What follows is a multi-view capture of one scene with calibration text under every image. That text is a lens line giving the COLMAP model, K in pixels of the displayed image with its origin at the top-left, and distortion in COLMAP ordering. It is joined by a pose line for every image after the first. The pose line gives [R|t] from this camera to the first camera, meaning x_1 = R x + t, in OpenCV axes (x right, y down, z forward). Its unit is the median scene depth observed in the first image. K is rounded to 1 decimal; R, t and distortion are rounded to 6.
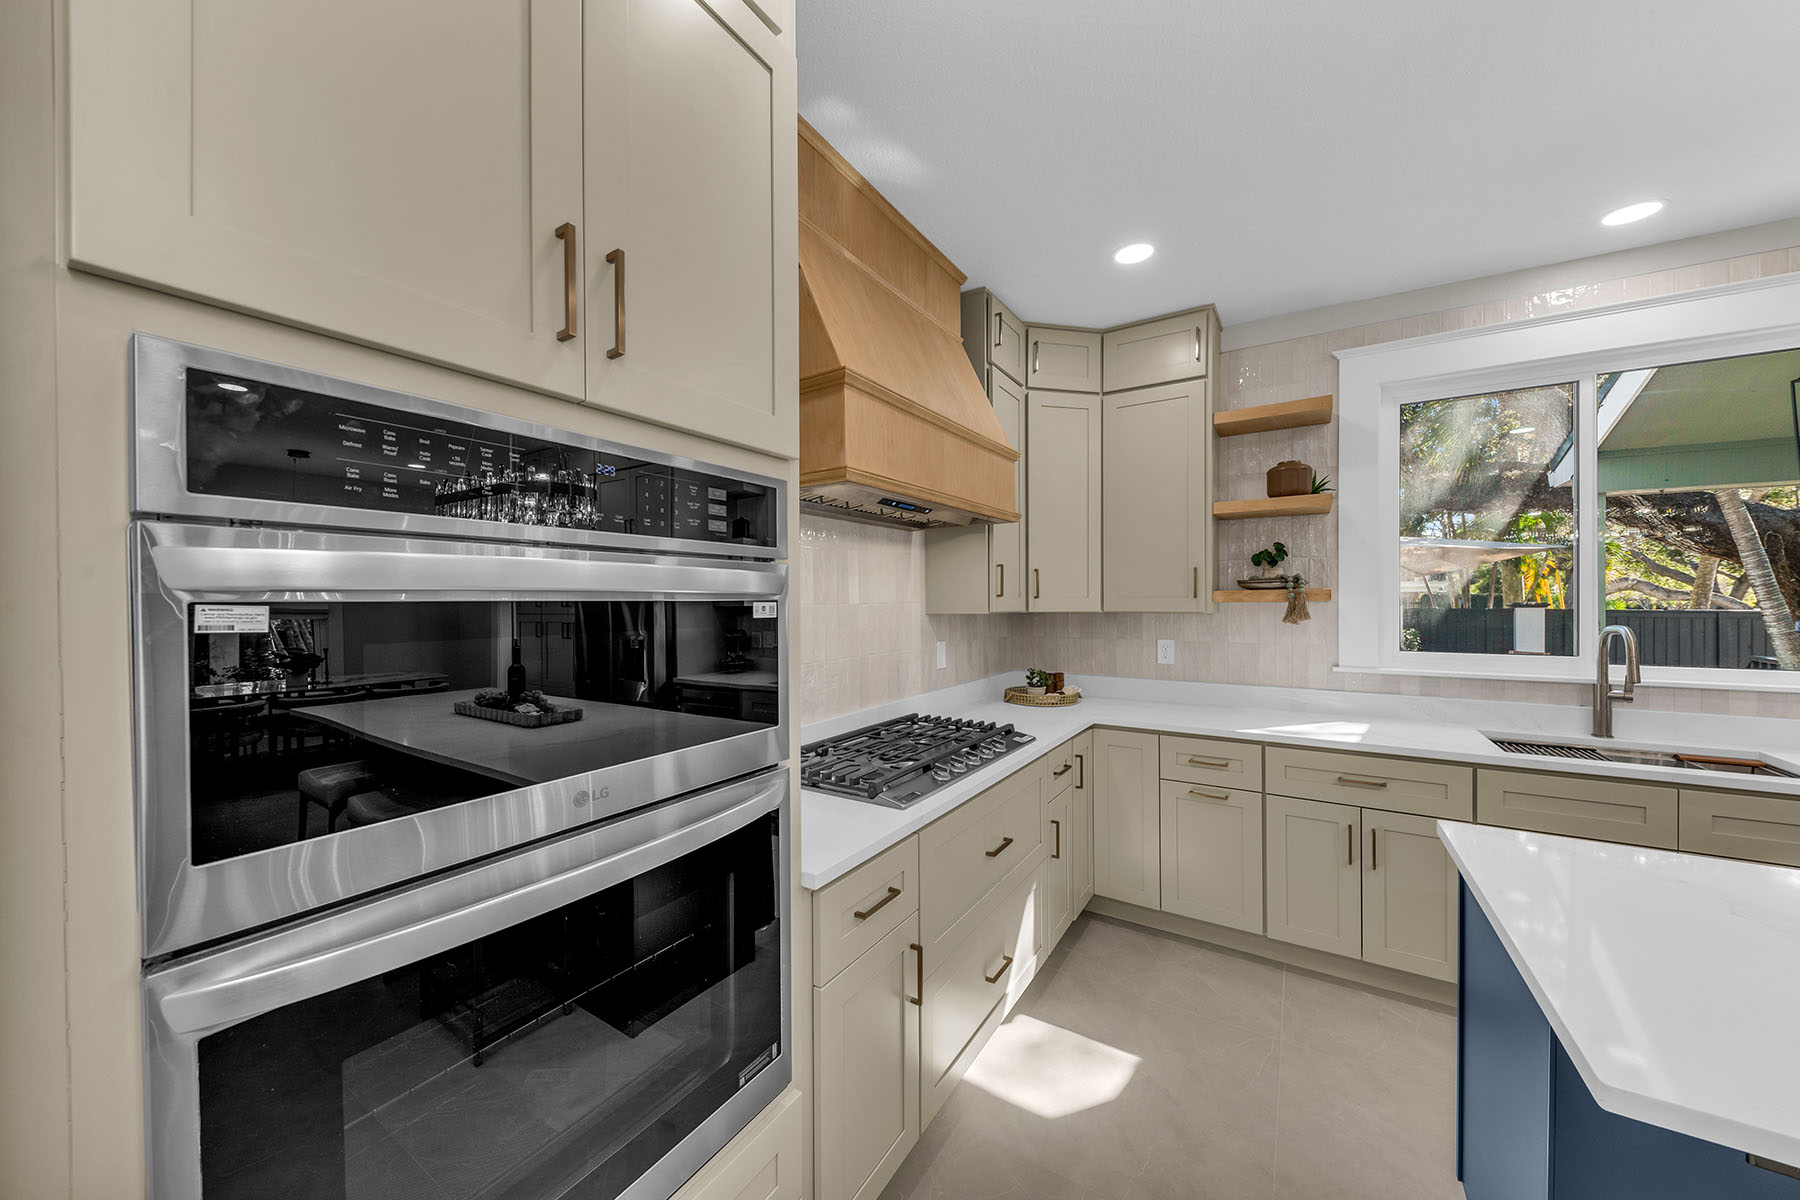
lens RADIAL K [[632.6, 0, 897.3], [0, 632.6, 608.1], [0, 0, 1]] dist [0.000921, -0.000496]
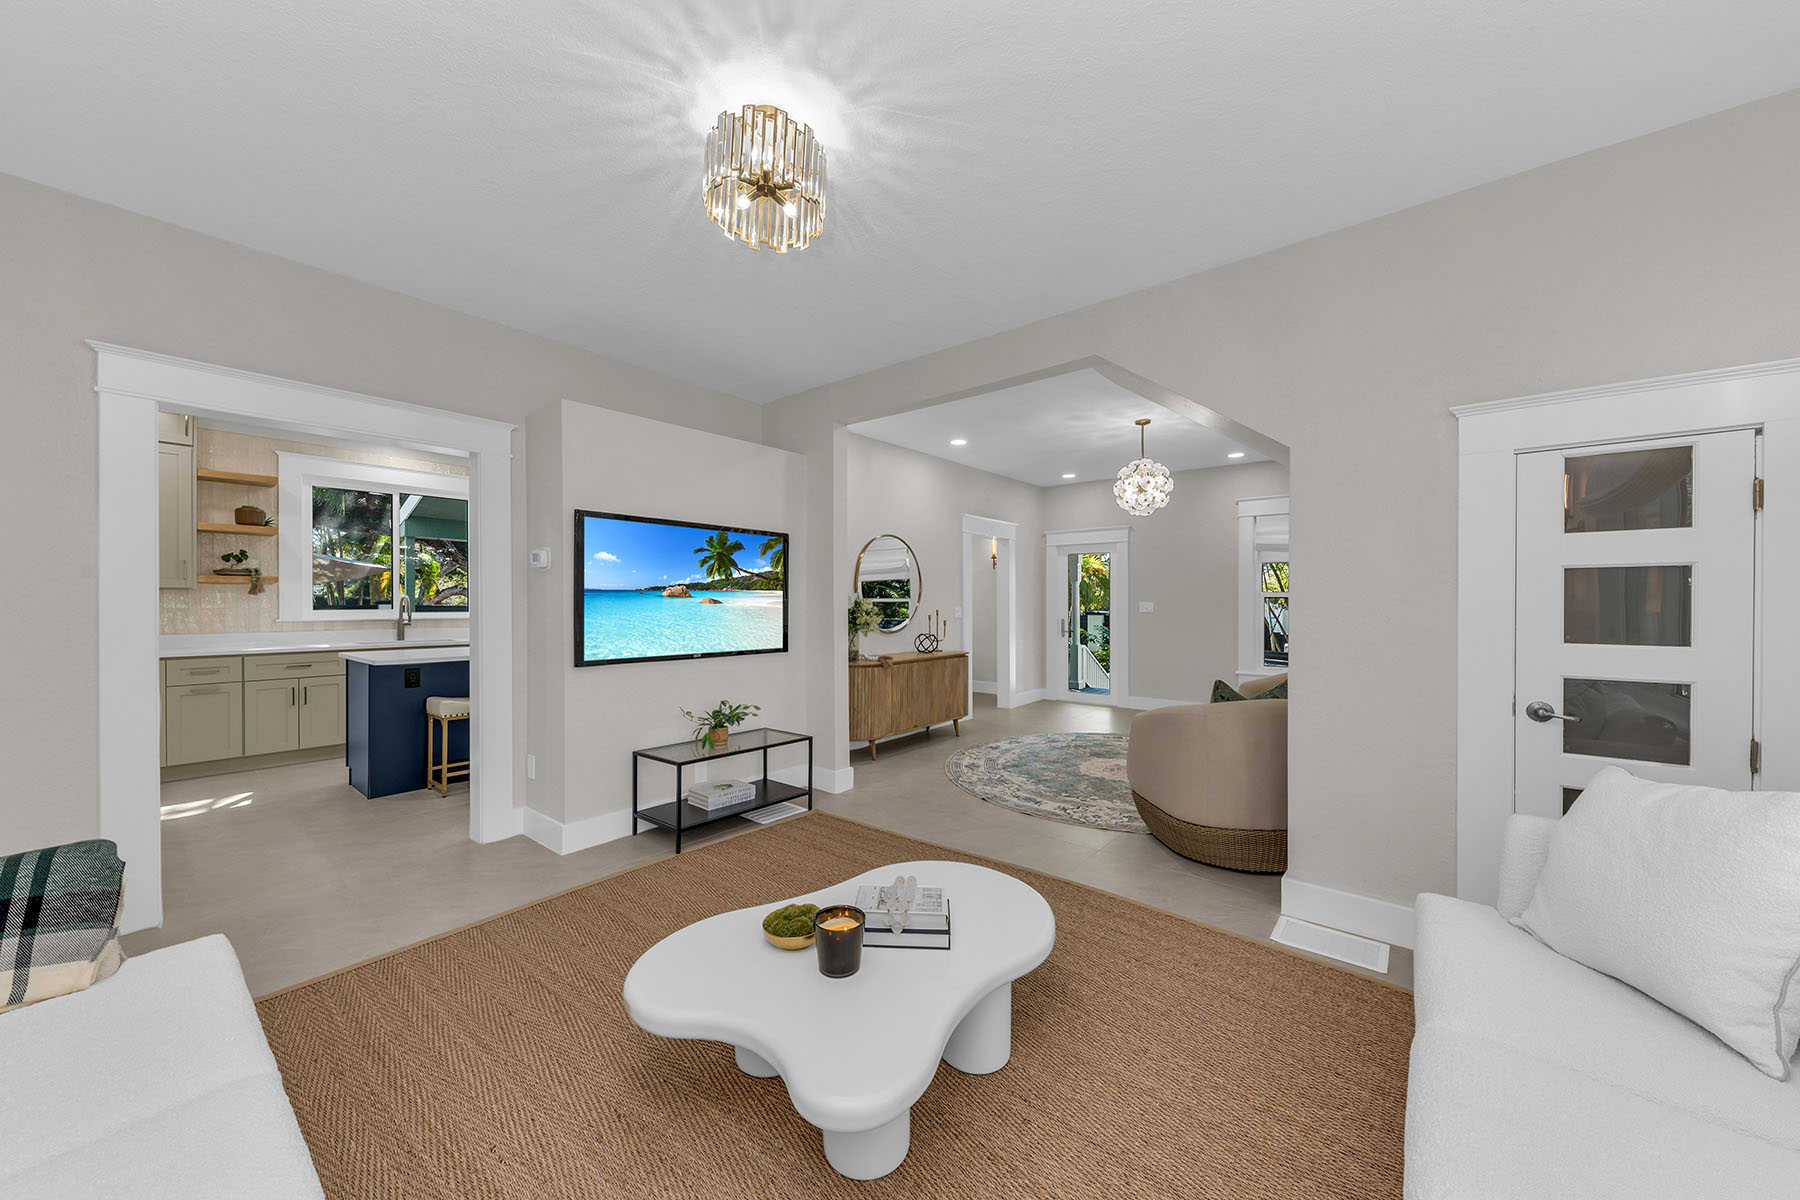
lens RADIAL K [[632.6, 0, 907.3], [0, 632.6, 606.6], [0, 0, 1]] dist [0.000921, -0.000496]
pose [[0.107300, 0.001586, 0.994225, -0.998420], [0.005913, 0.999980, -0.002233, 0.074030], [-0.994209, 0.006119, 0.107289, -1.085739]]
